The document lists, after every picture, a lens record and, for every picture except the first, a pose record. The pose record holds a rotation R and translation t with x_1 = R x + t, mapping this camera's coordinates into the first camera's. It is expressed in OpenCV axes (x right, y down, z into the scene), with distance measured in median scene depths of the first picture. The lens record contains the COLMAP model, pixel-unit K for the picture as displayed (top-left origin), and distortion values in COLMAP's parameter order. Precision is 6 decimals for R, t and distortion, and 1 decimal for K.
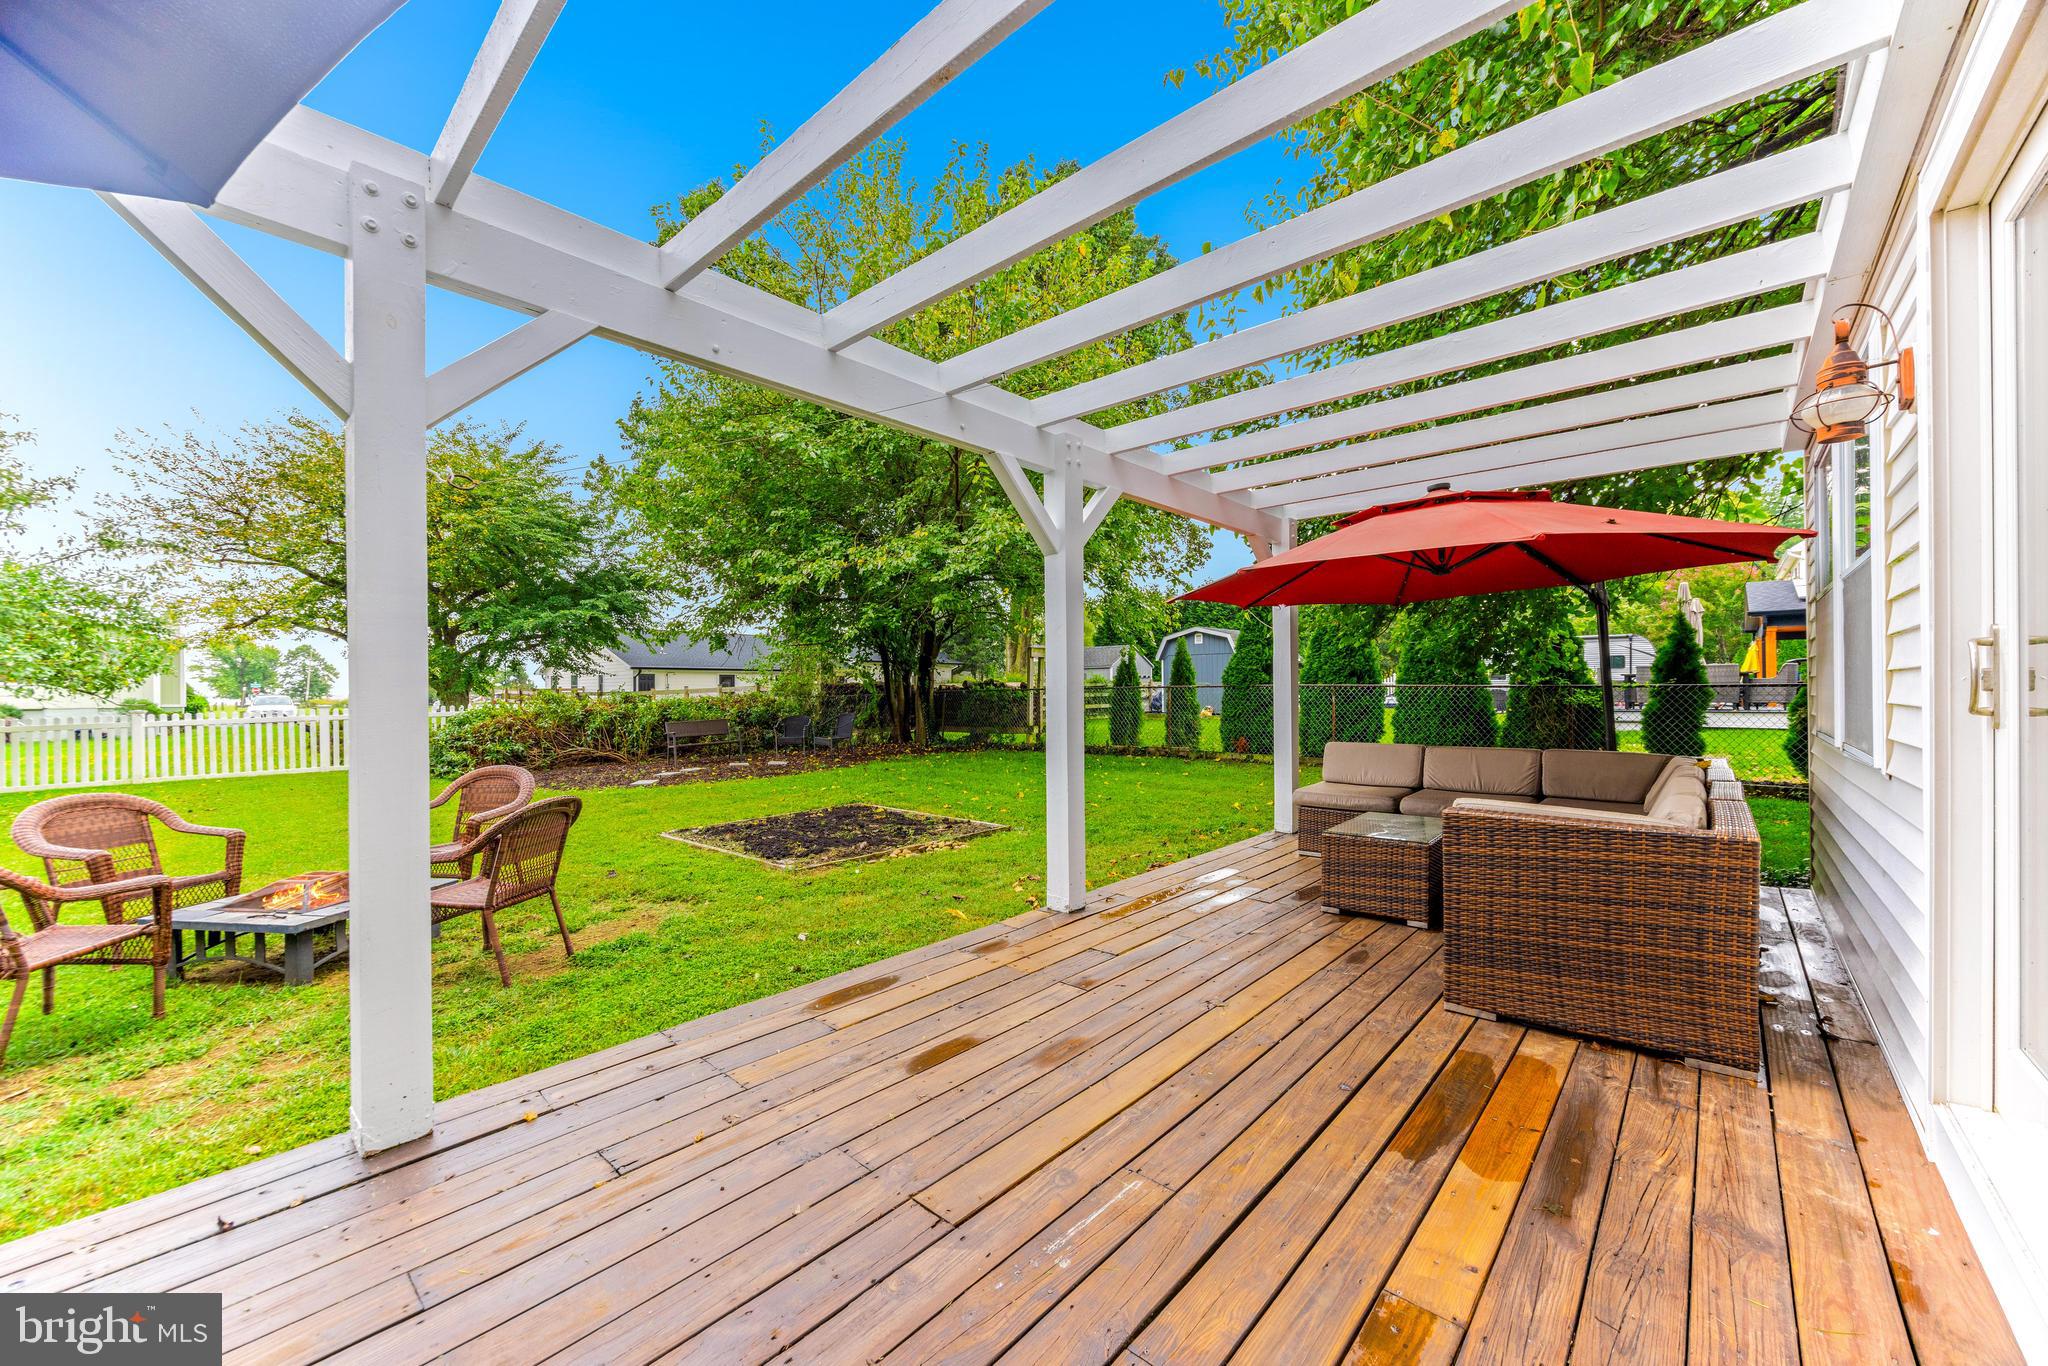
lens RADIAL K [[783.1, 0, 1013.0], [0, 783.1, 690.5], [0, 0, 1]] dist [-0.001226, -0.000039]
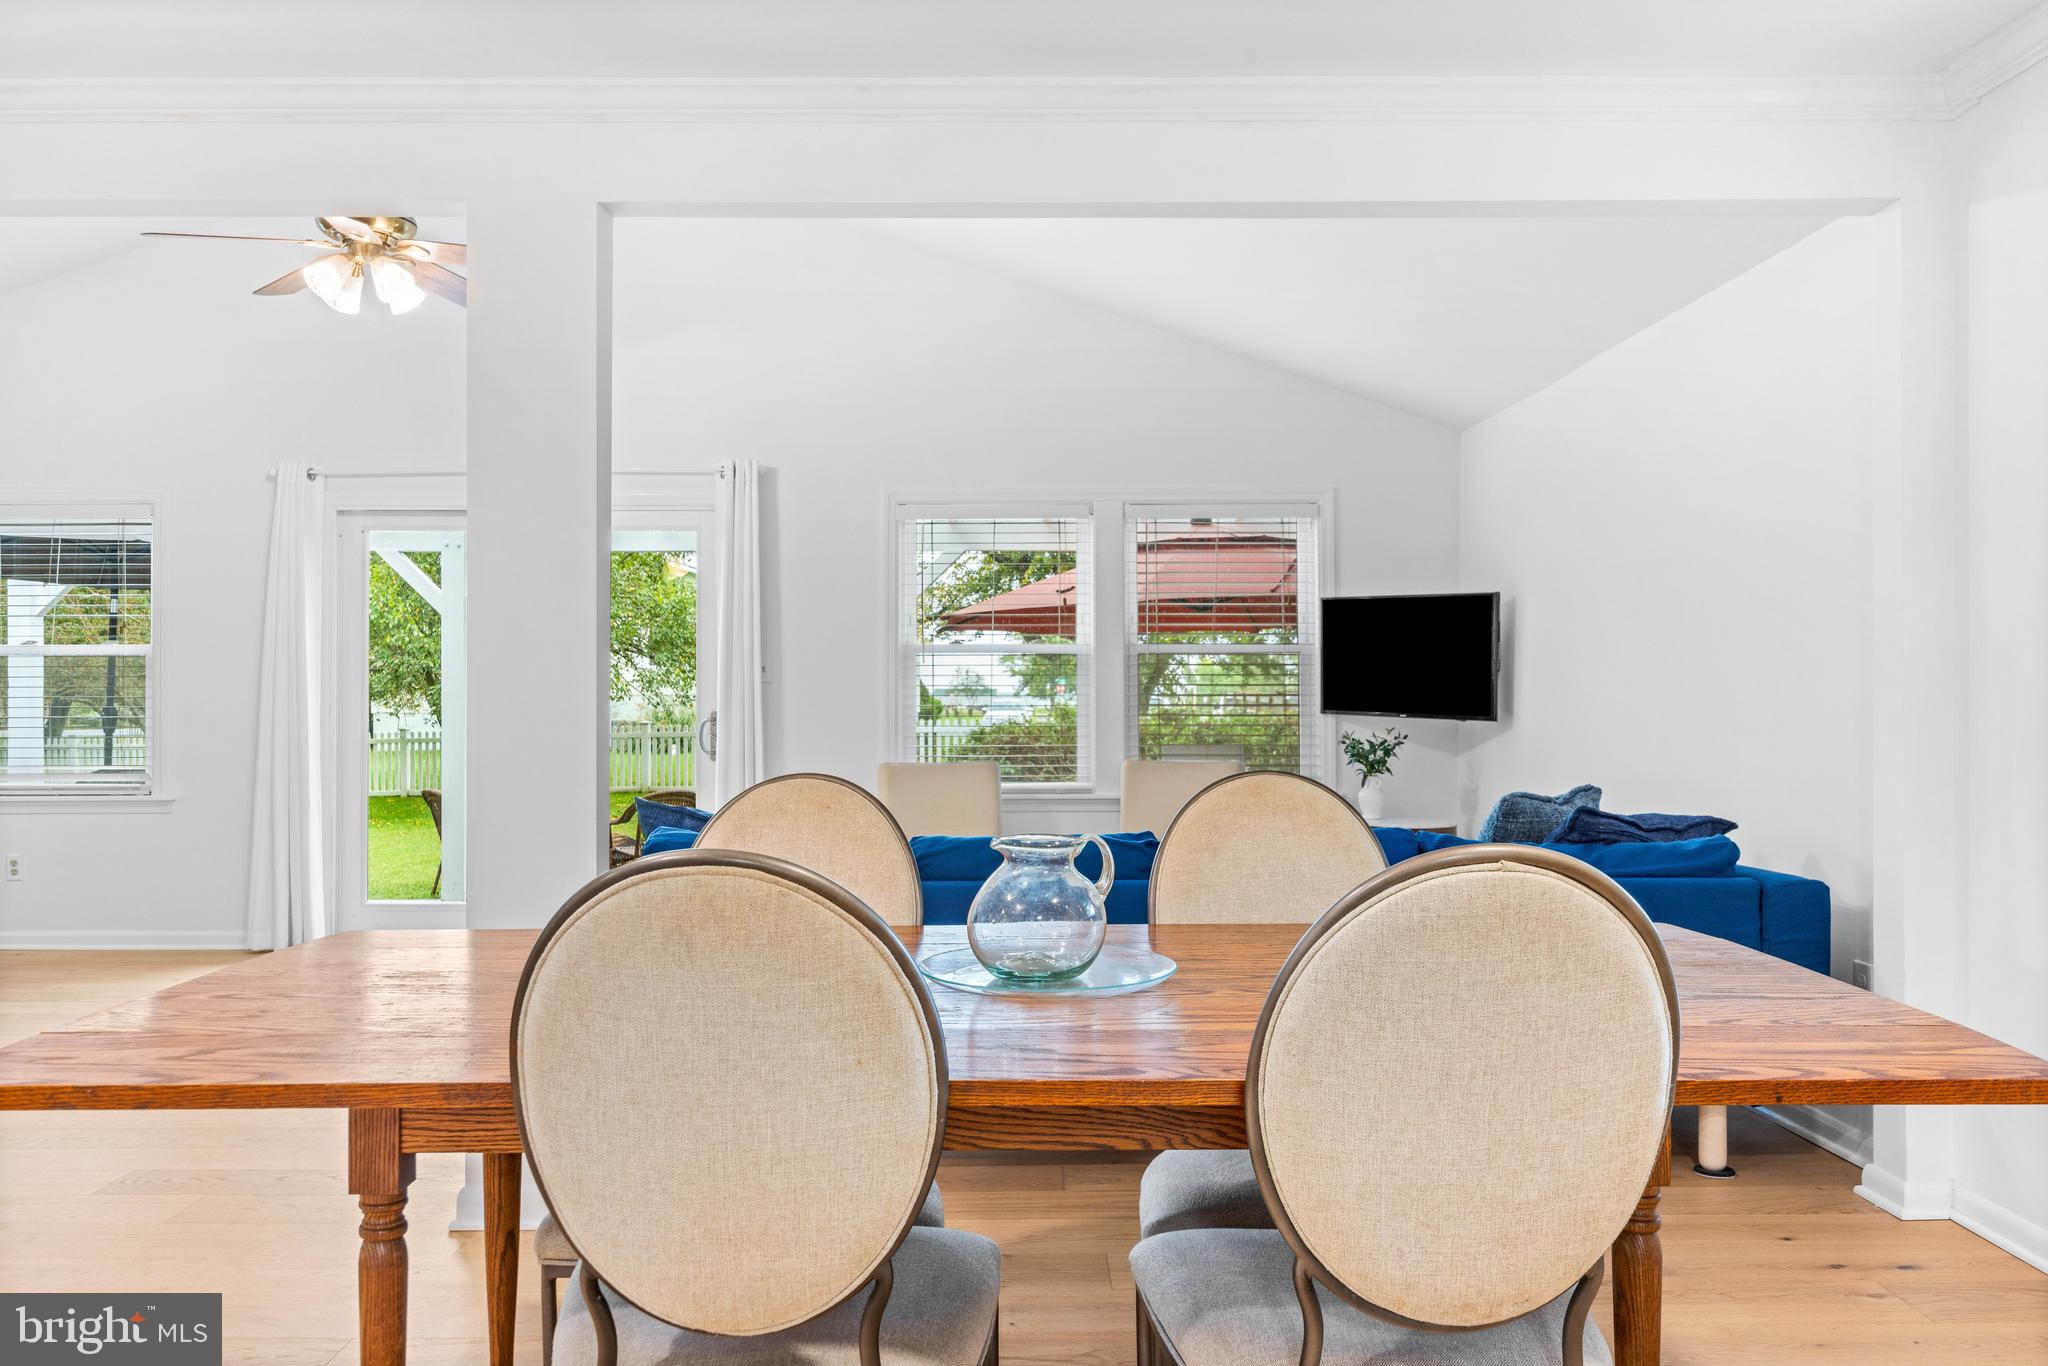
lens RADIAL K [[1574.4, 0, 1020.3], [0, 1574.4, 681.6], [0, 0, 1]] dist [0.002557, 0.001069]
pose [[0.677127, 0.001253, -0.735865, 0.590257], [-0.004418, 0.999987, -0.002363, -0.018643], [0.735853, 0.004851, 0.677124, -0.151458]]
